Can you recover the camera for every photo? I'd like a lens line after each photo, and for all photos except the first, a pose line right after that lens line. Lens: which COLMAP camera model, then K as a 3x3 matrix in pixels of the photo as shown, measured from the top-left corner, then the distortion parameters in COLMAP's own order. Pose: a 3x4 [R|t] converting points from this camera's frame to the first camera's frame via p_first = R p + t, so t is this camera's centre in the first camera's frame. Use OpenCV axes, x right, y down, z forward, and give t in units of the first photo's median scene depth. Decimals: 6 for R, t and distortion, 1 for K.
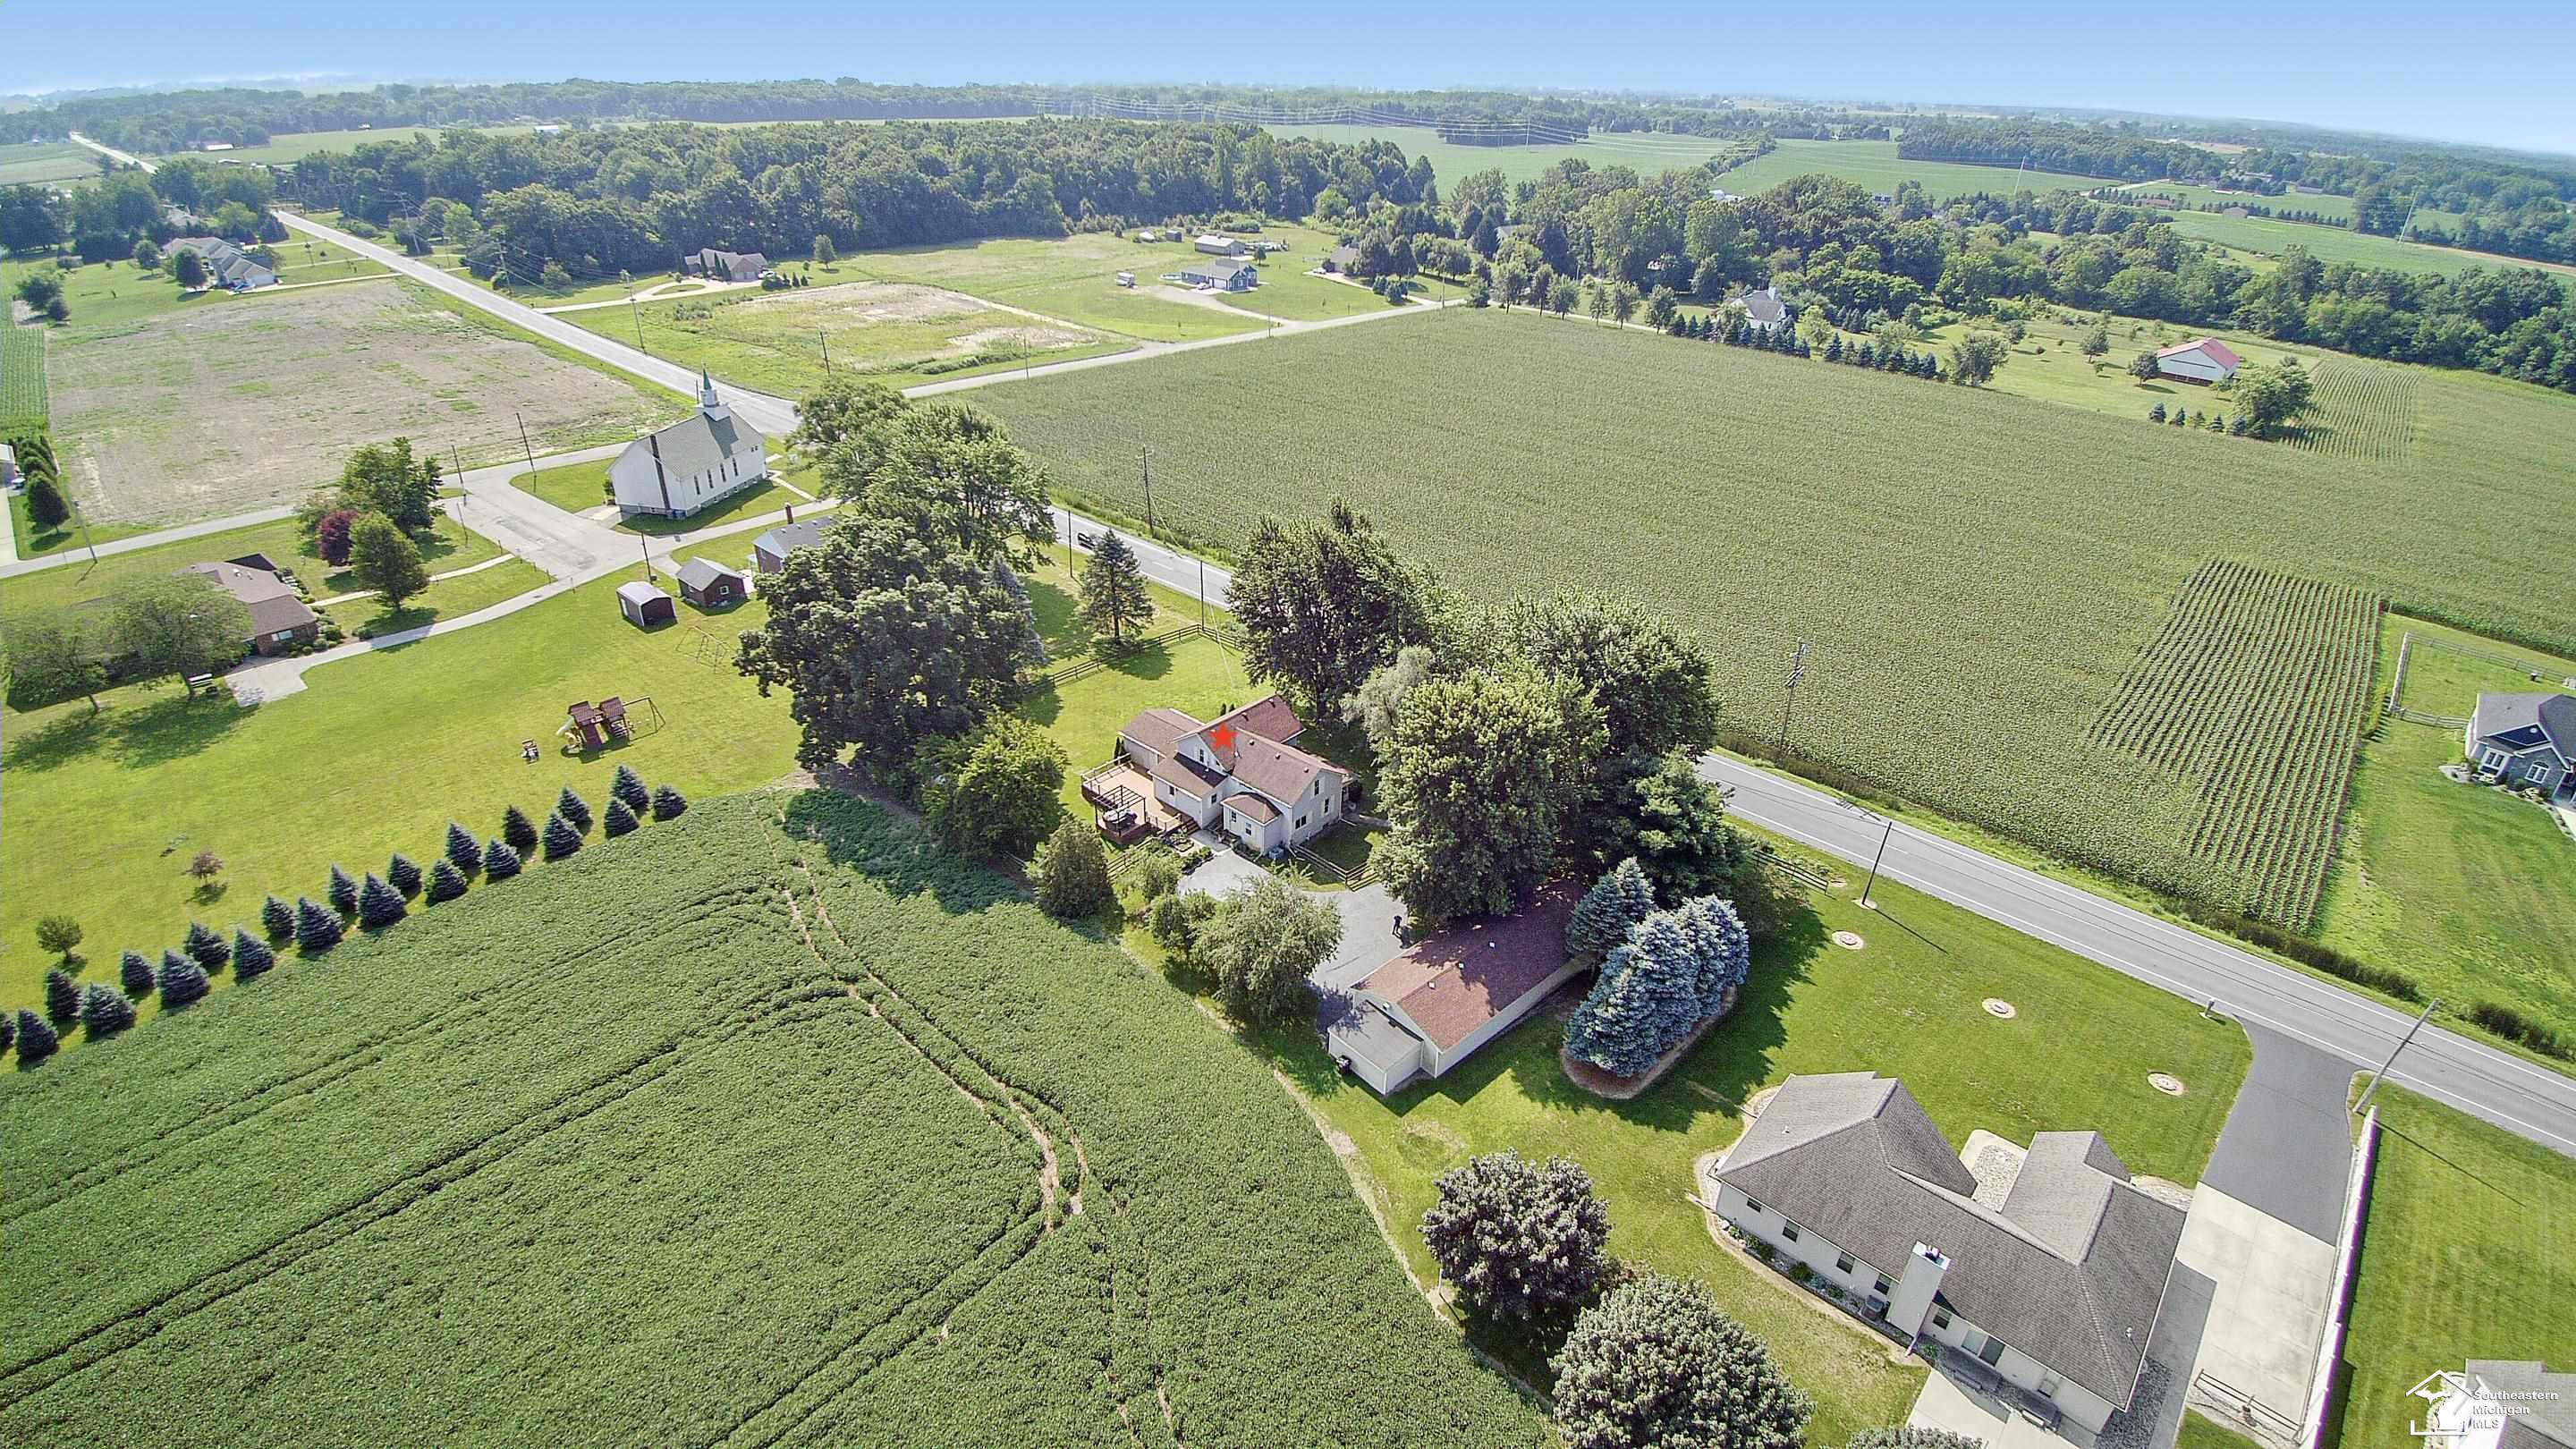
lens RADIAL K [[1226.7, 0, 1305.2], [0, 1226.7, 713.1], [0, 0, 1]] dist [-0.025082, -0.020307]
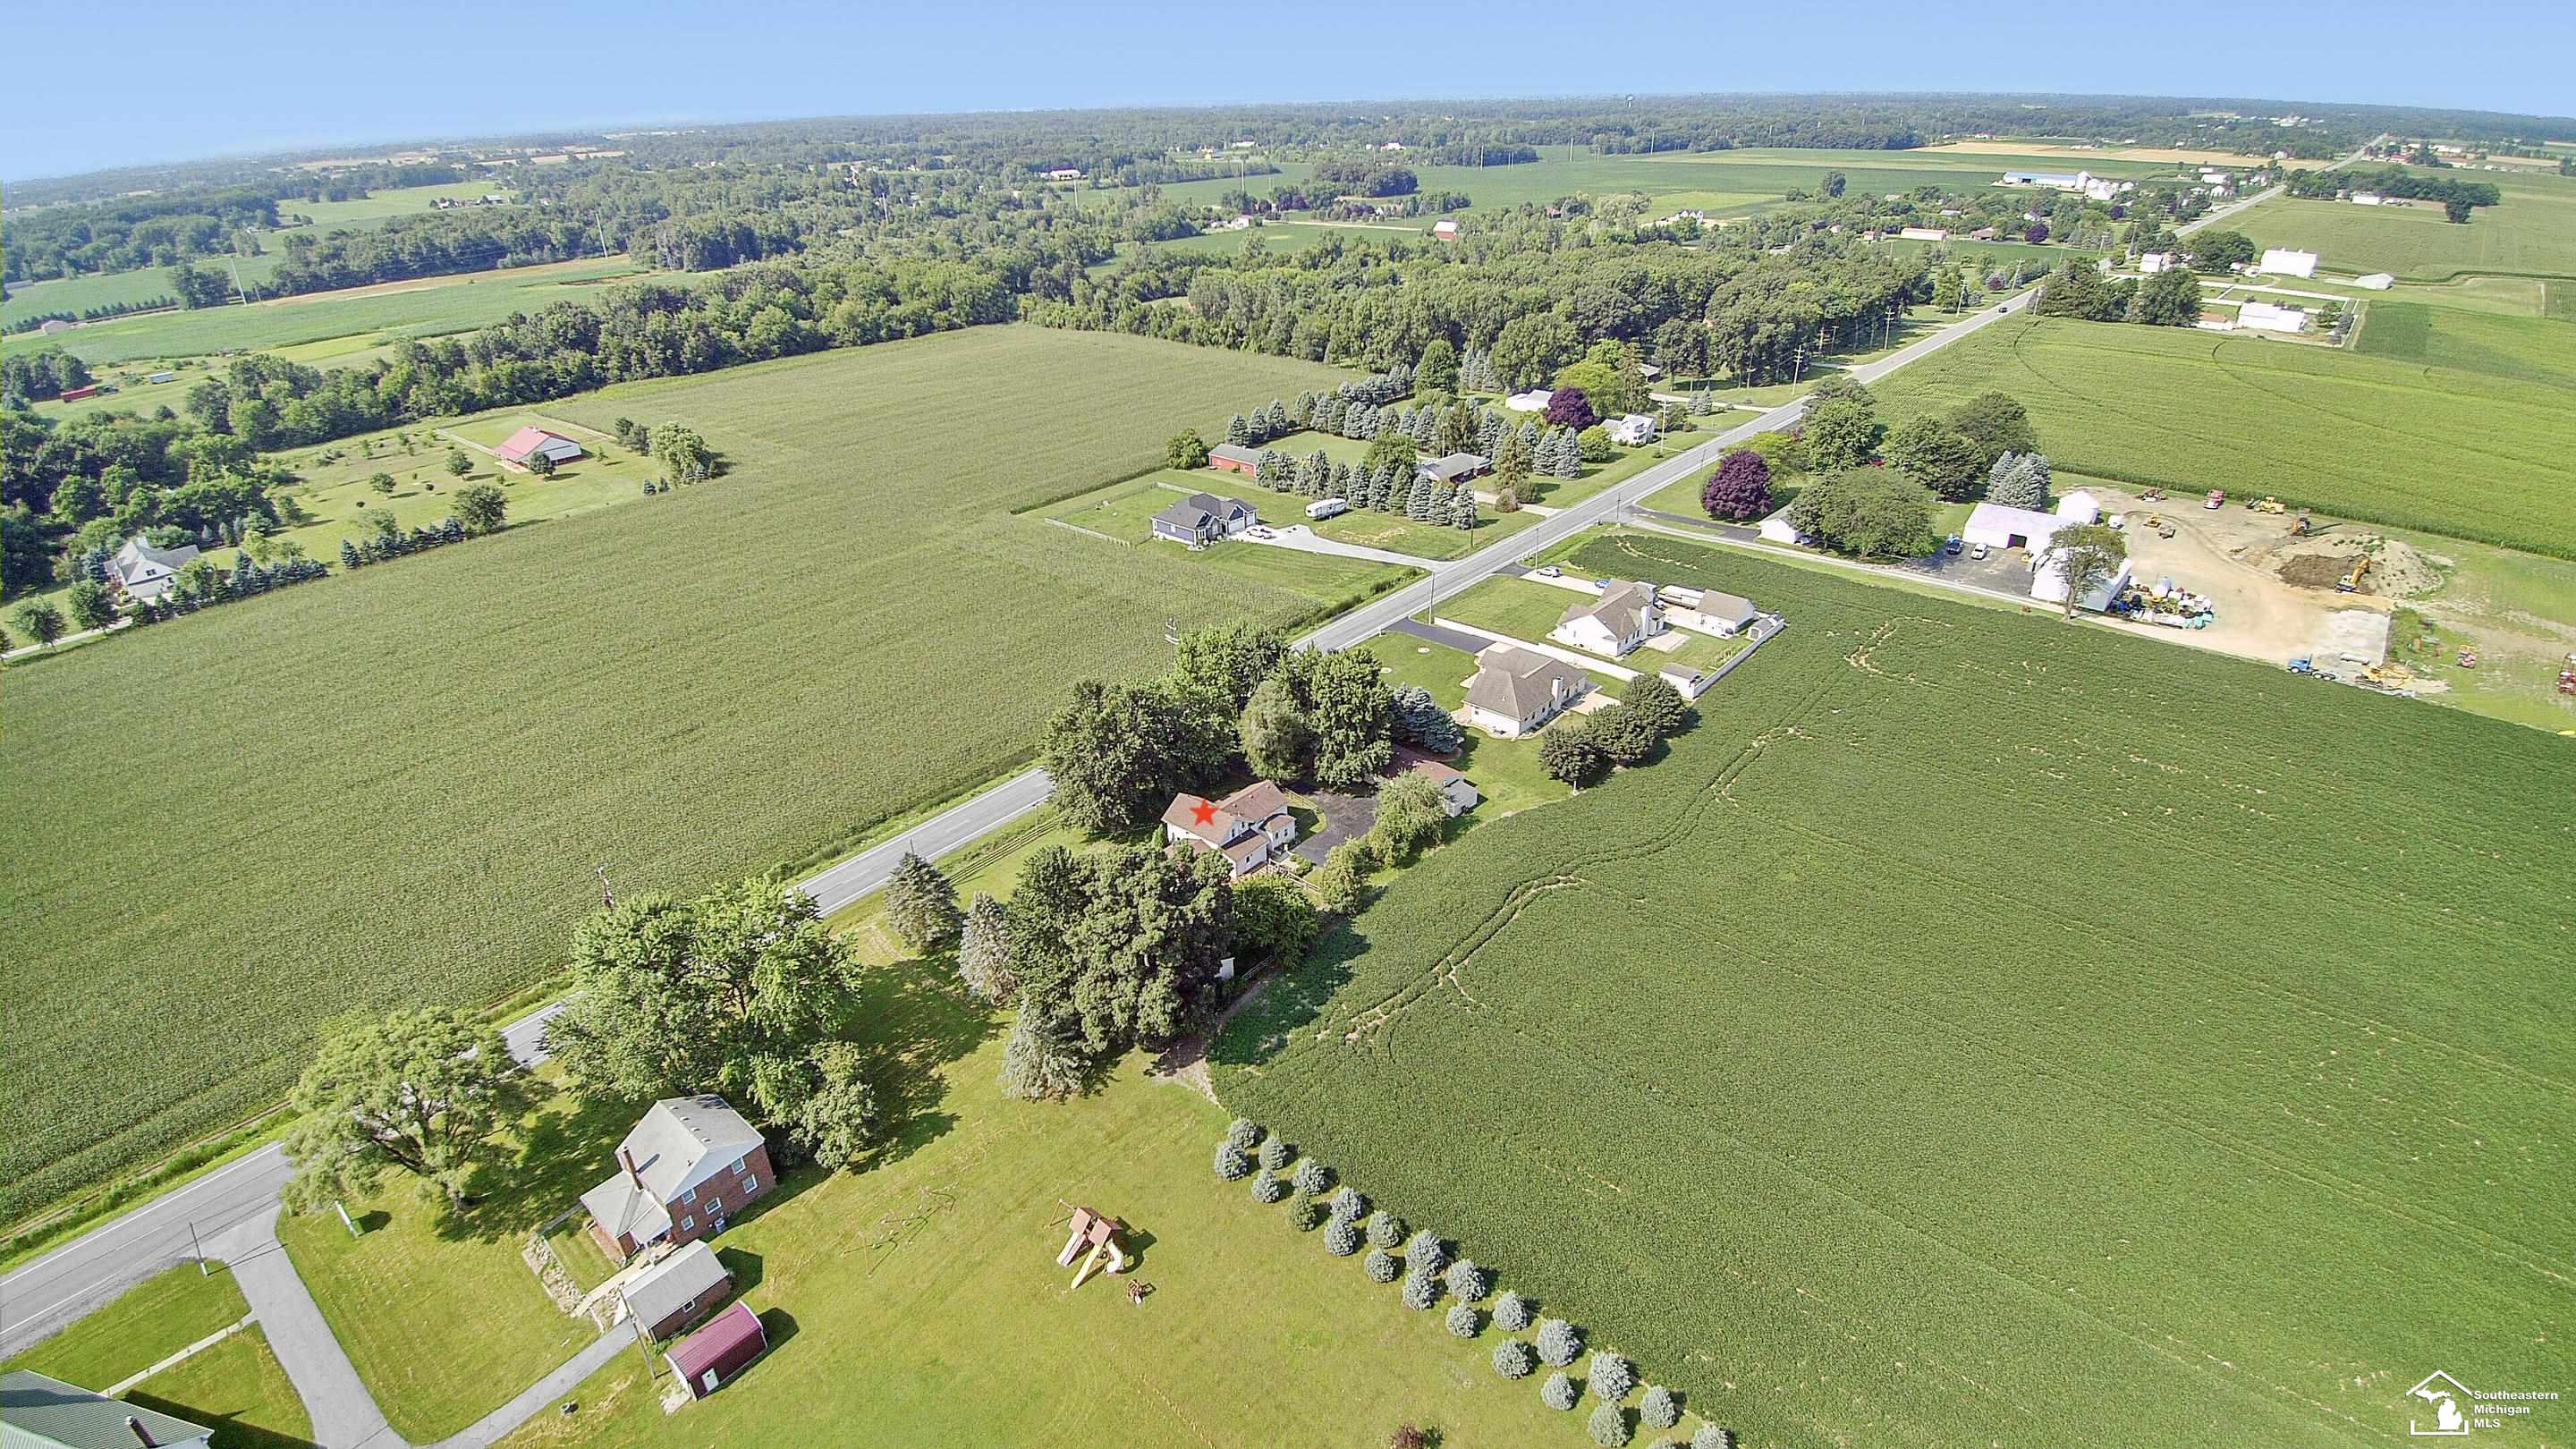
lens RADIAL K [[1226.7, 0, 1305.2], [0, 1226.7, 713.1], [0, 0, 1]] dist [-0.025082, -0.020307]
pose [[-0.027460, -0.476555, 0.878716, -1.309928], [0.486322, 0.761635, 0.428256, -0.663387], [-0.873348, 0.439099, 0.210844, 0.536555]]
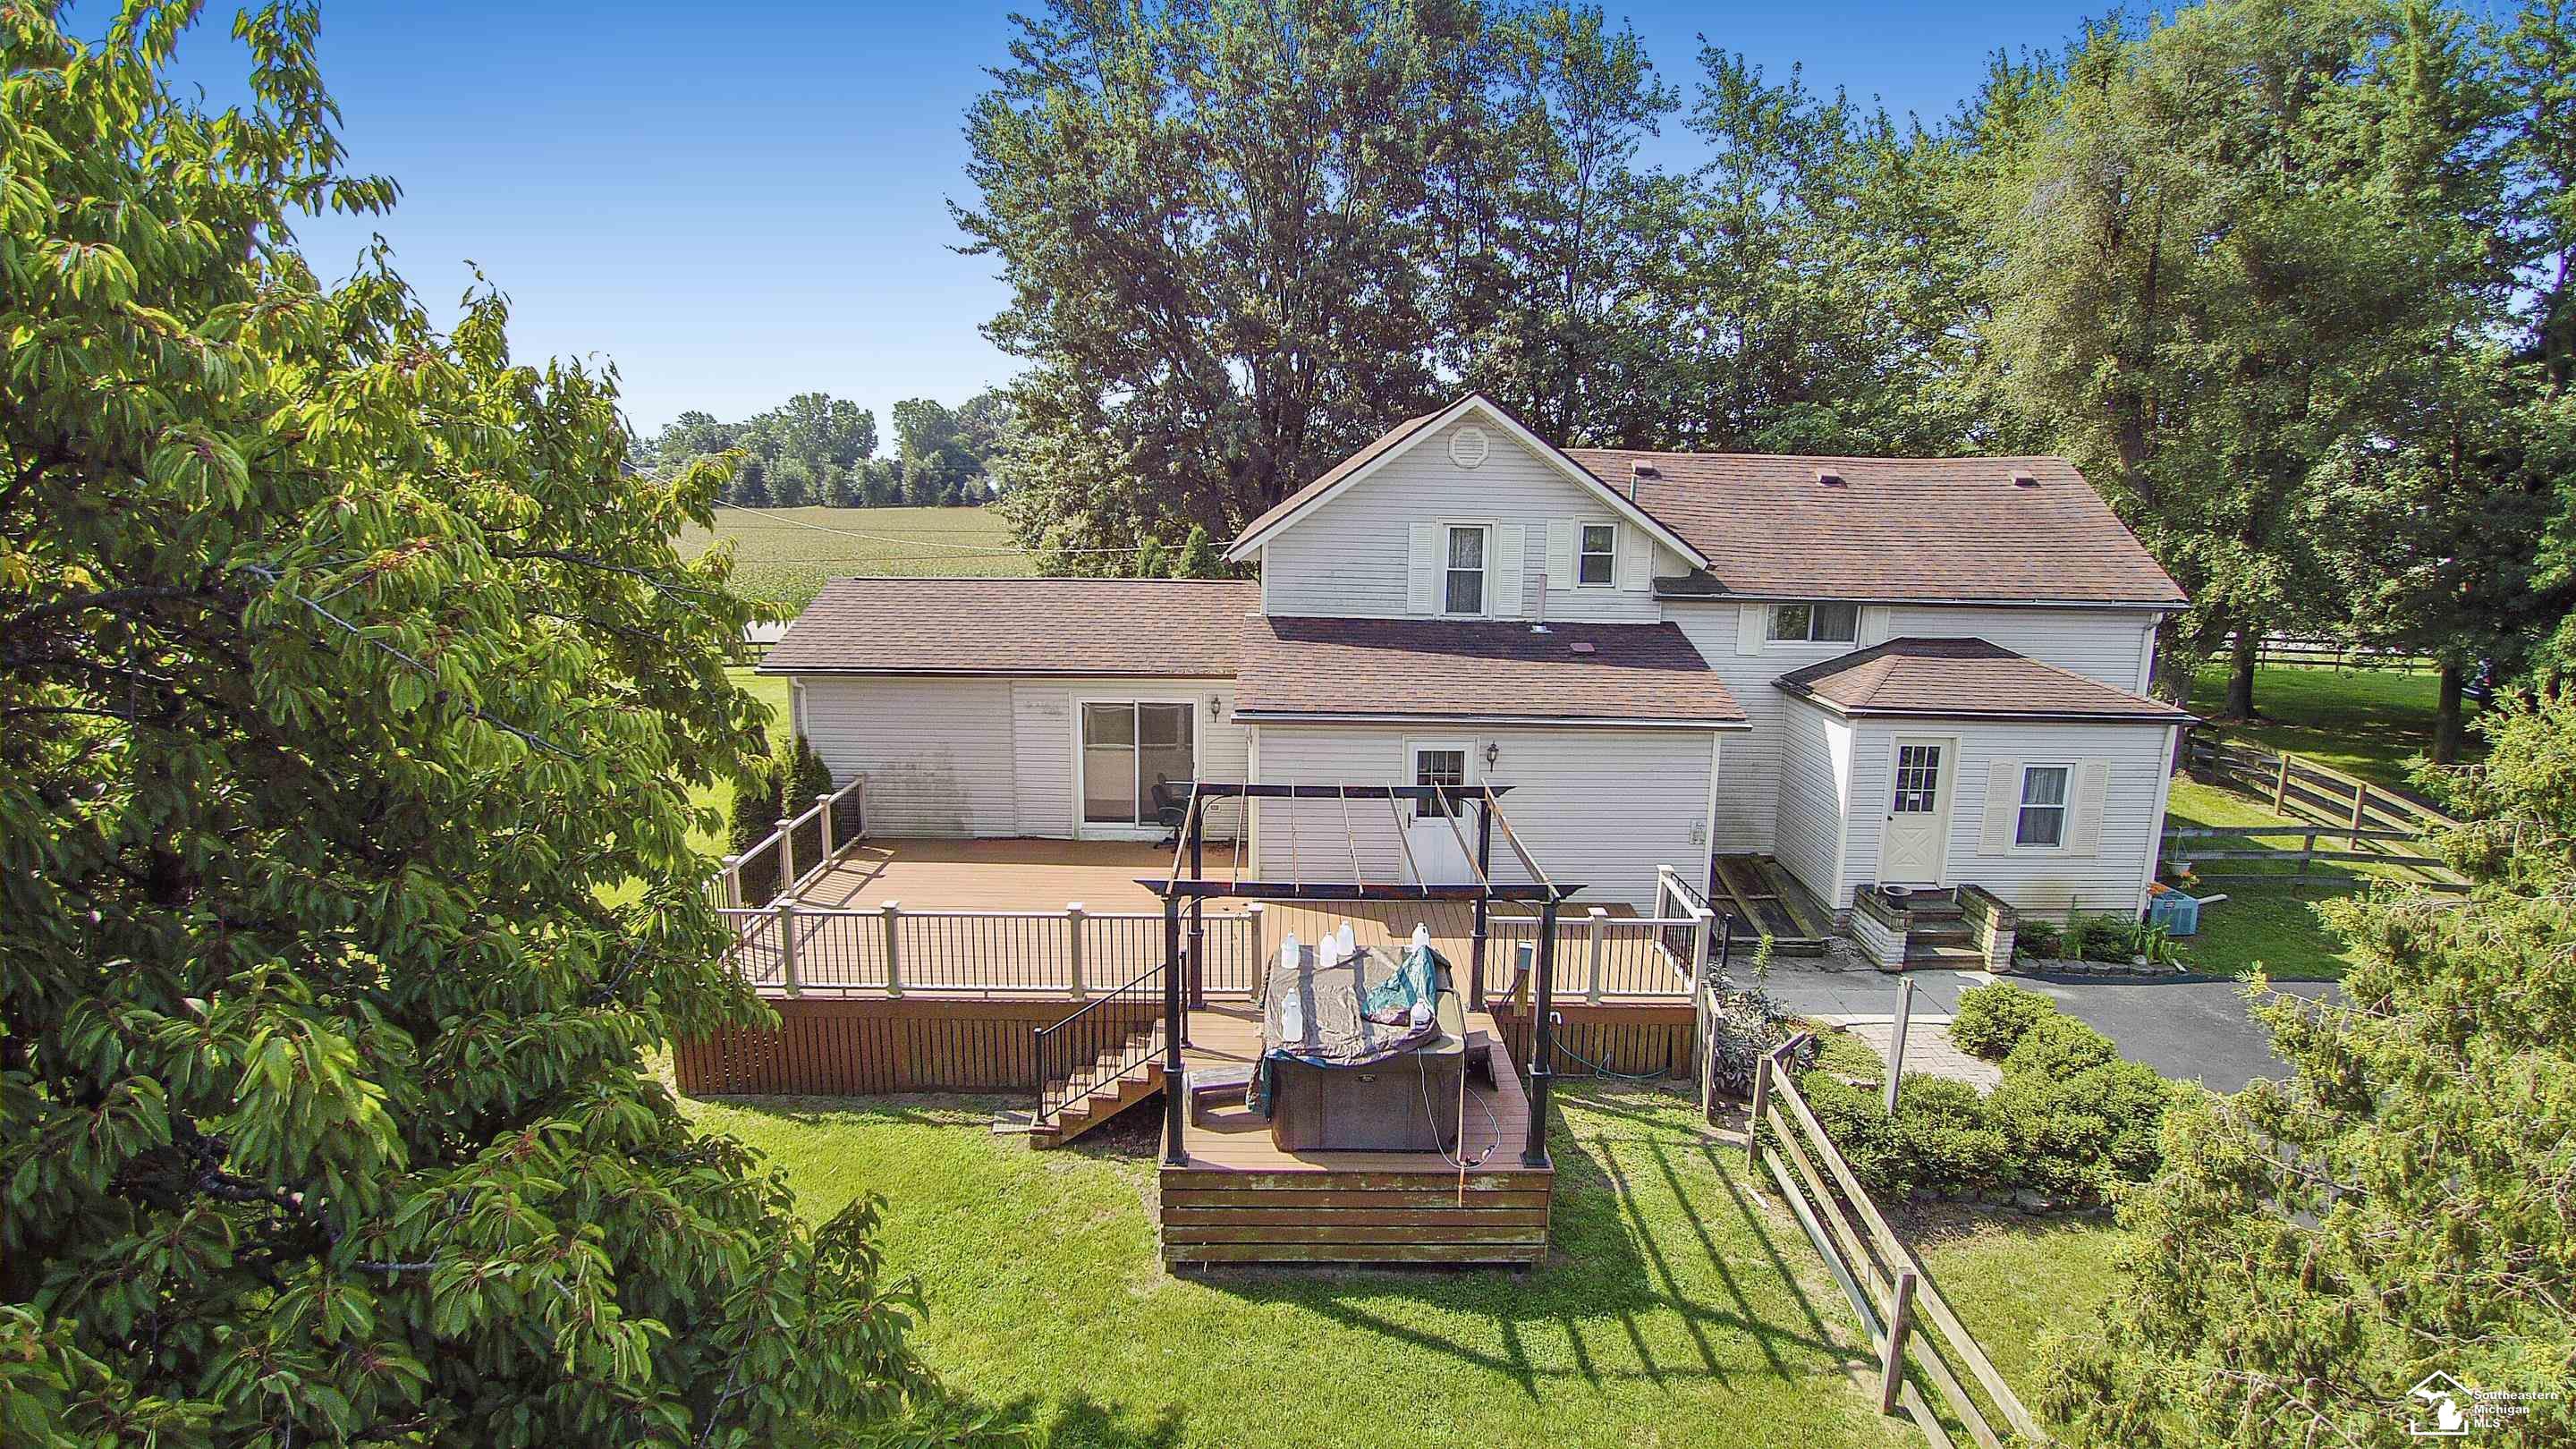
lens RADIAL K [[1226.7, 0, 1305.2], [0, 1226.7, 713.1], [0, 0, 1]] dist [-0.025082, -0.020307]
pose [[0.746688, -0.146588, 0.648822, -0.211423], [0.319707, 0.934450, -0.156811, 0.071290], [-0.583305, 0.324522, 0.744608, 0.878536]]
